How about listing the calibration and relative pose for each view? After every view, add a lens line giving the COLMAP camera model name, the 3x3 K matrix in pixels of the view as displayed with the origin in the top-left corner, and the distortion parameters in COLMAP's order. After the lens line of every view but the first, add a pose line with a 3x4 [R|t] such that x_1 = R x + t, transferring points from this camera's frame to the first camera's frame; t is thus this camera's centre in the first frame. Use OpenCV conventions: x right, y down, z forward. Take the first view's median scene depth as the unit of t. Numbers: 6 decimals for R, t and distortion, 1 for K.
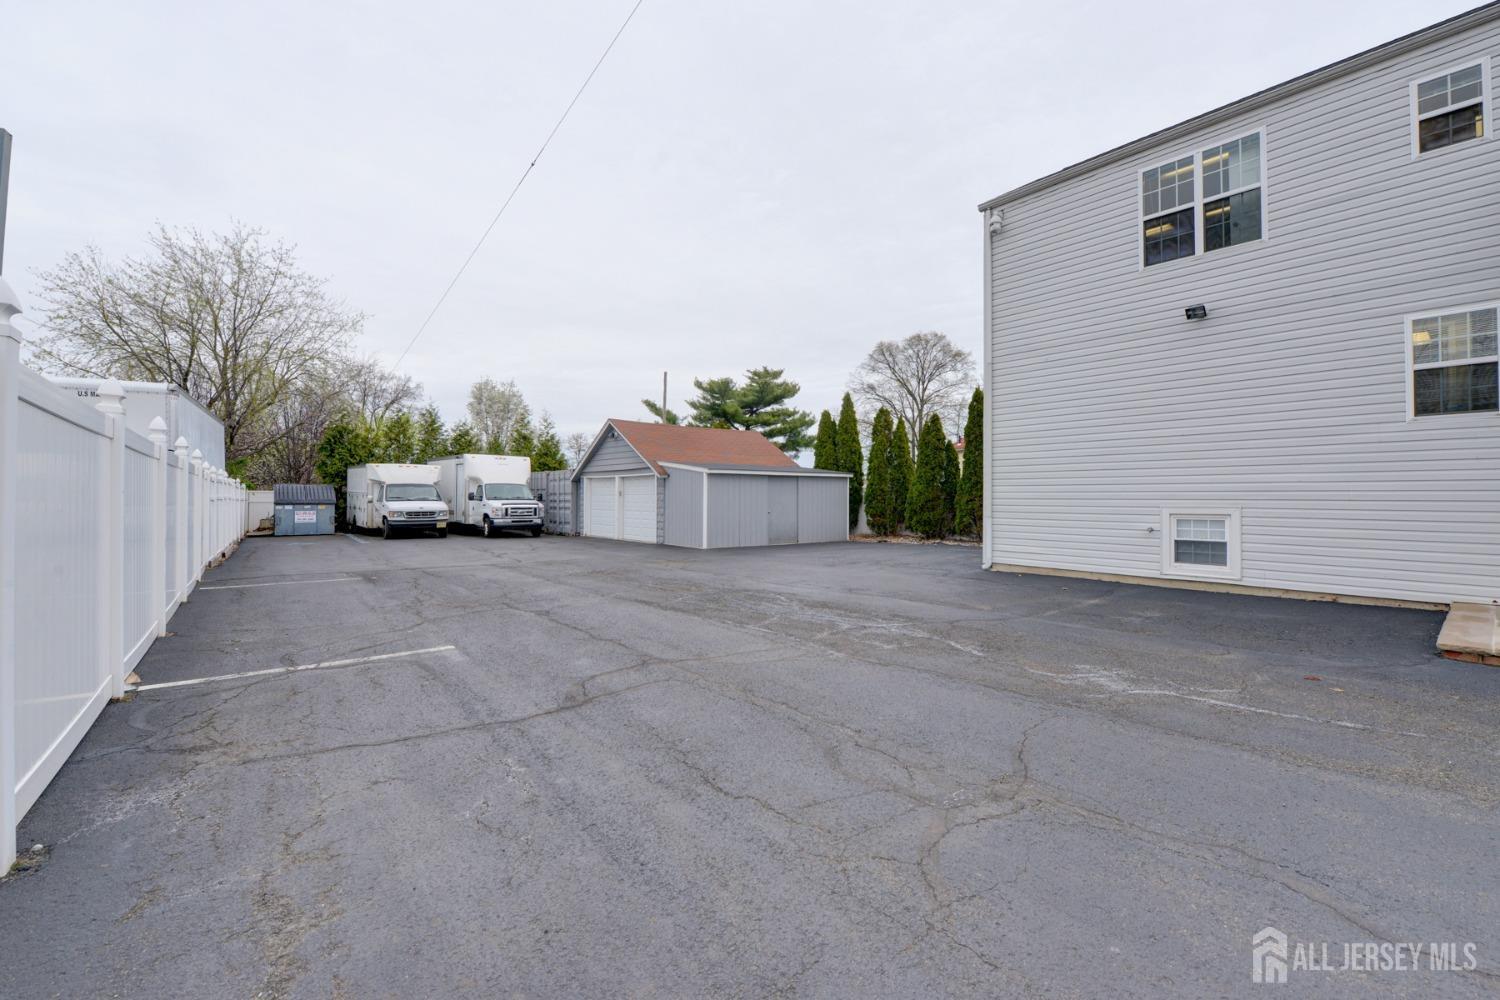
lens RADIAL K [[611.6, 0, 745.3], [0, 611.6, 508.1], [0, 0, 1]] dist [-0.022522, -0.000869]
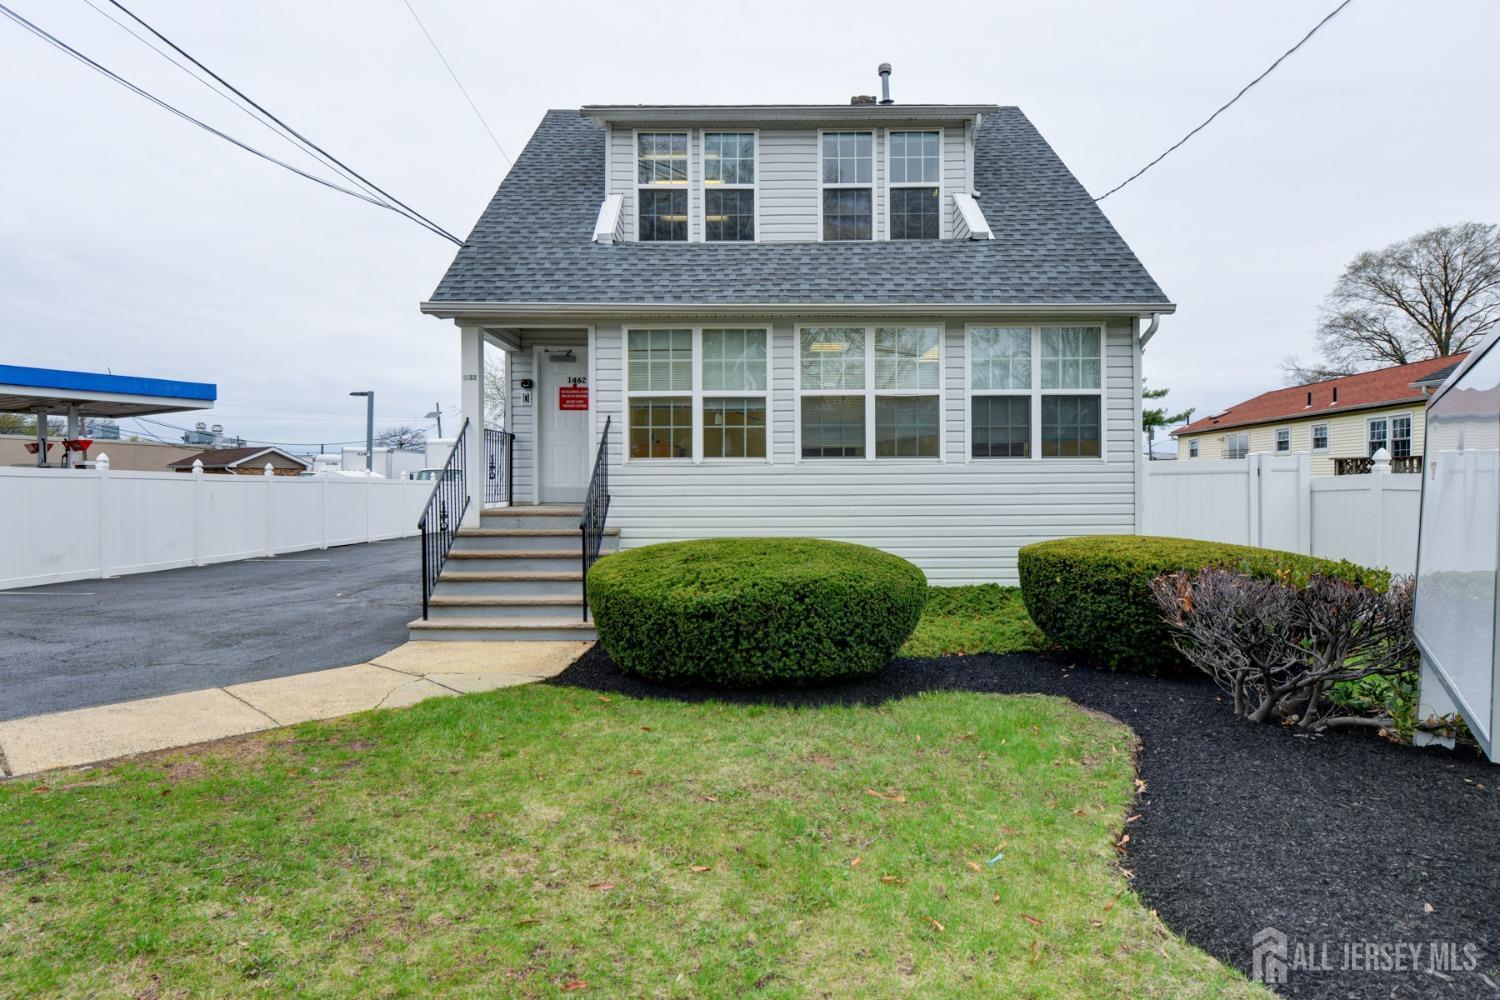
lens RADIAL K [[817.0, 0, 749.8], [0, 817.0, 492.9], [0, 0, 1]] dist [-0.001330, -0.000108]
pose [[0.777898, 0.002867, -0.628384, 0.864432], [-0.008251, 0.999950, -0.005653, -0.005397], [0.628337, 0.009582, 0.777883, -0.341014]]
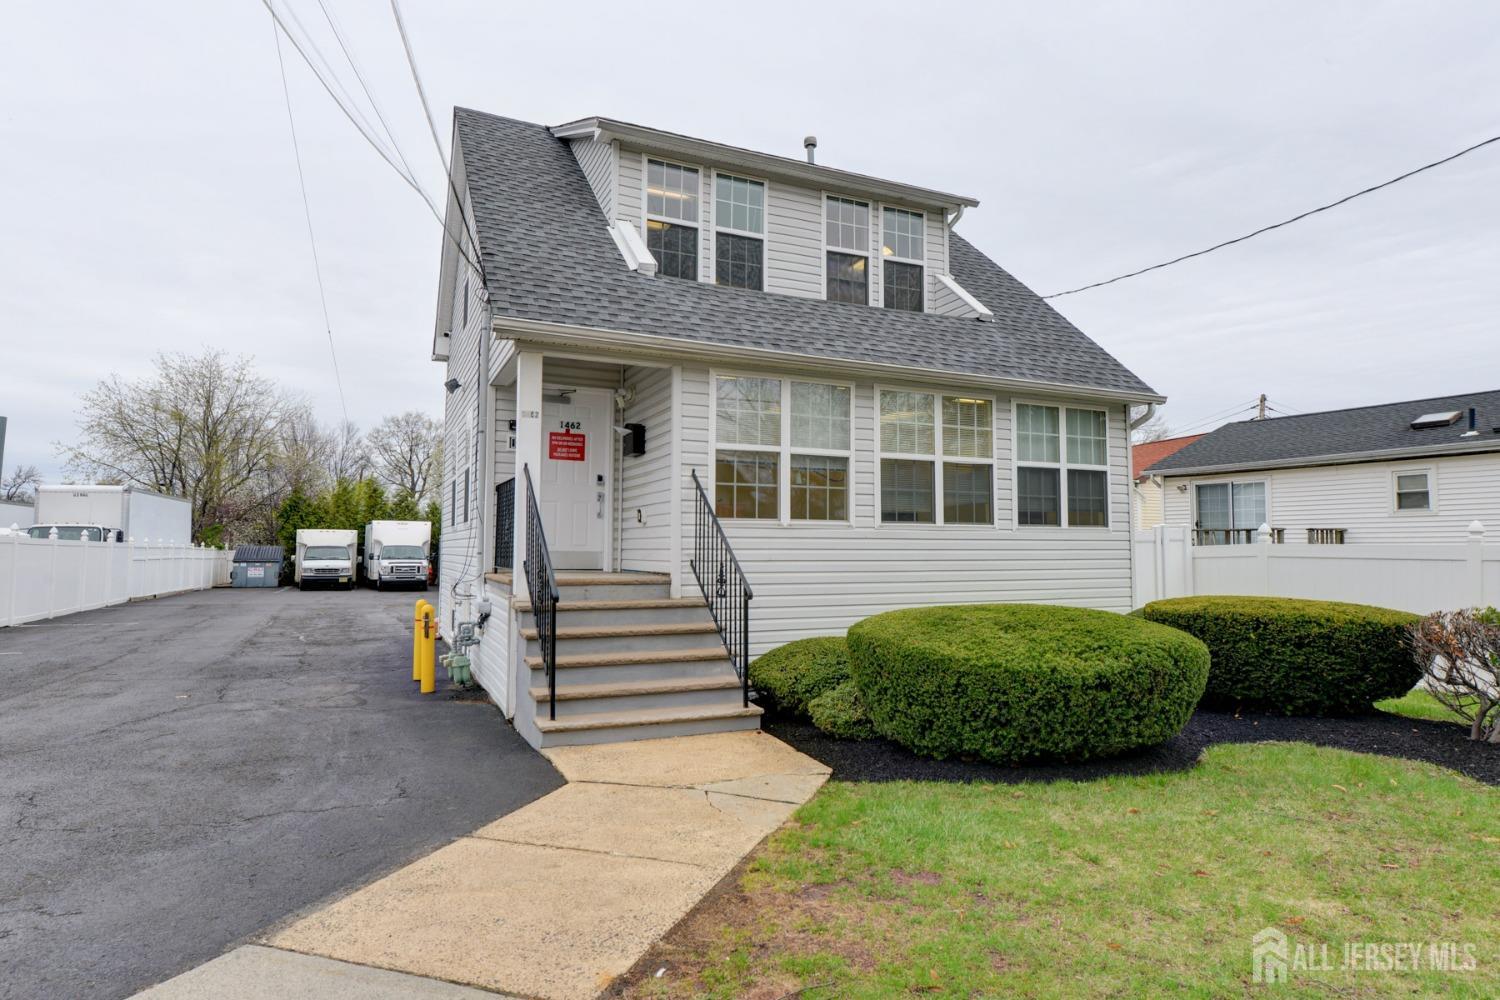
lens RADIAL K [[846.7, 0, 750.0], [0, 846.7, 500.0], [0, 0, 1]] dist [-0.006610, -0.000796]
pose [[0.968063, -0.012919, -0.250373, 0.675961], [-0.007239, 0.996815, -0.079423, -0.003058], [0.250602, 0.078699, 0.964886, -0.415944]]
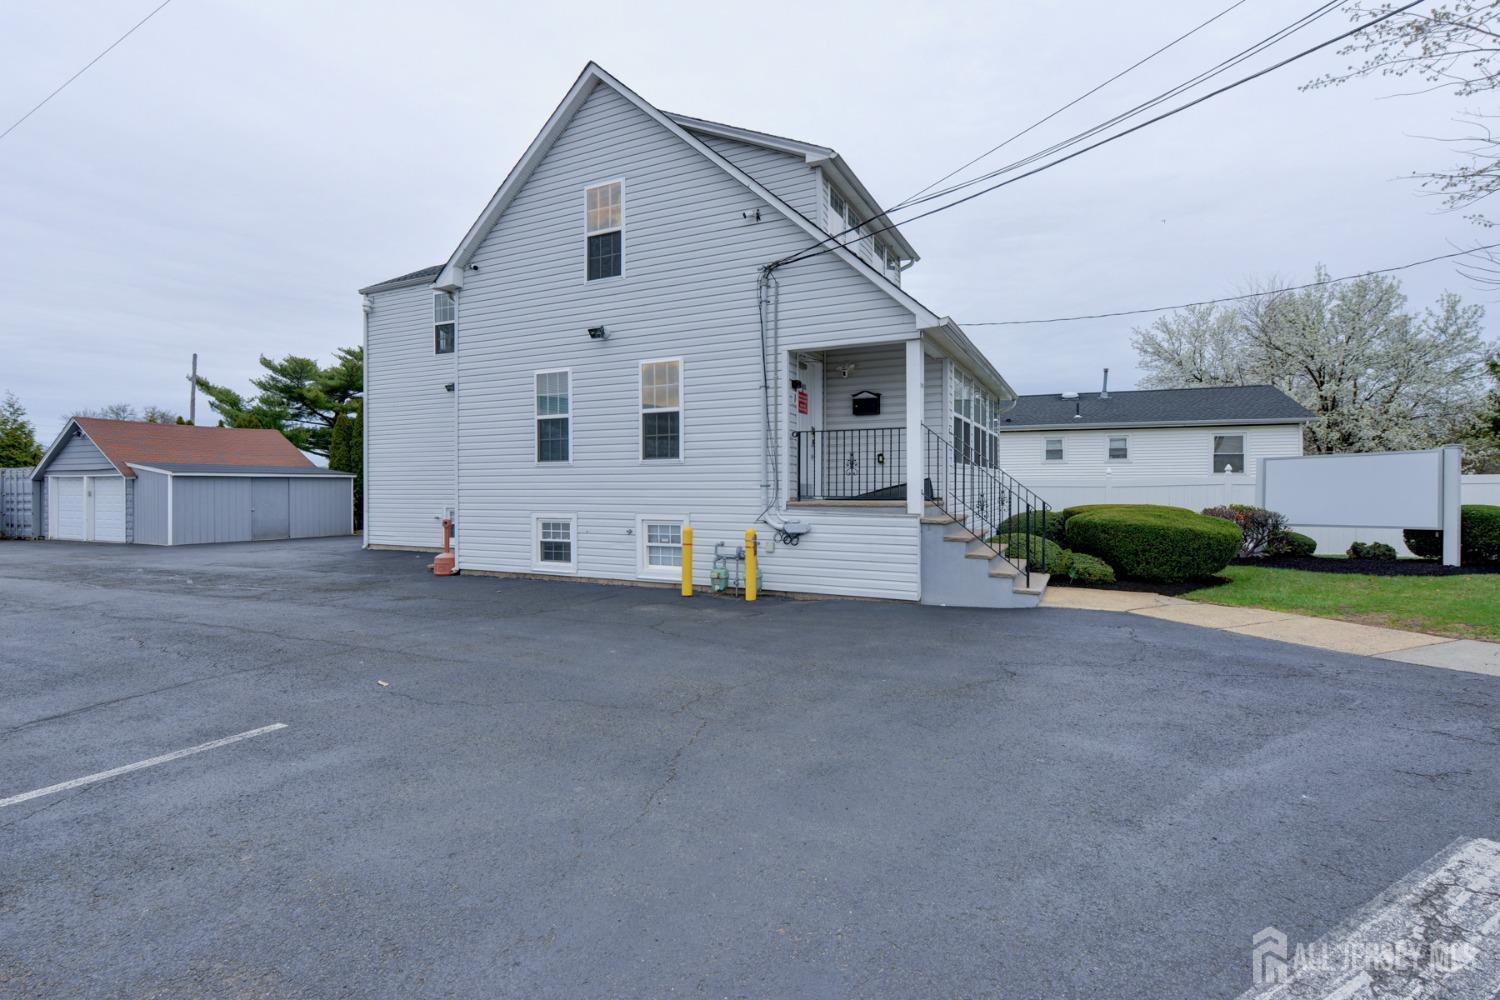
lens RADIAL K [[709.1, 0, 750.0], [0, 709.1, 500.0], [0, 0, 1]] dist [-0.011571, -0.000840]
pose [[0.902720, -0.012711, 0.430041, 0.245532], [0.013397, 0.999909, 0.001433, -0.001295], [-0.430021, 0.004468, 0.902808, -0.430326]]
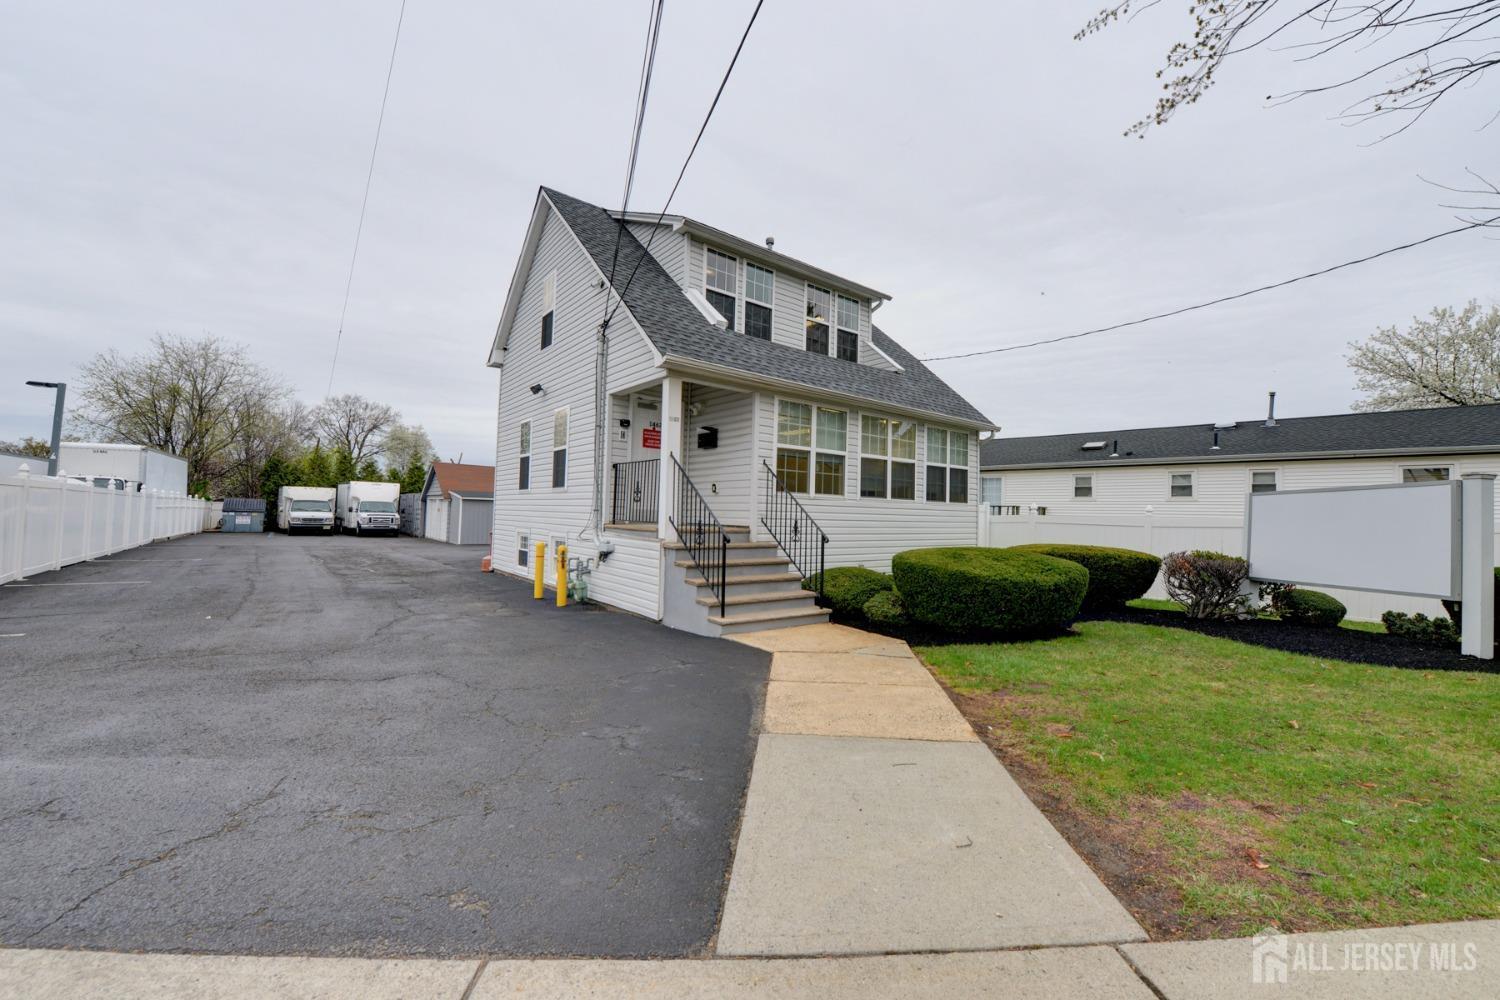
lens RADIAL K [[602.4, 0, 755.3], [0, 602.4, 493.8], [0, 0, 1]] dist [-0.019609, -0.000925]
pose [[0.999683, 0.023754, -0.008381, 0.560966], [-0.024183, 0.998163, -0.055549, 0.000306], [0.007046, 0.055735, 0.998421, -0.471928]]
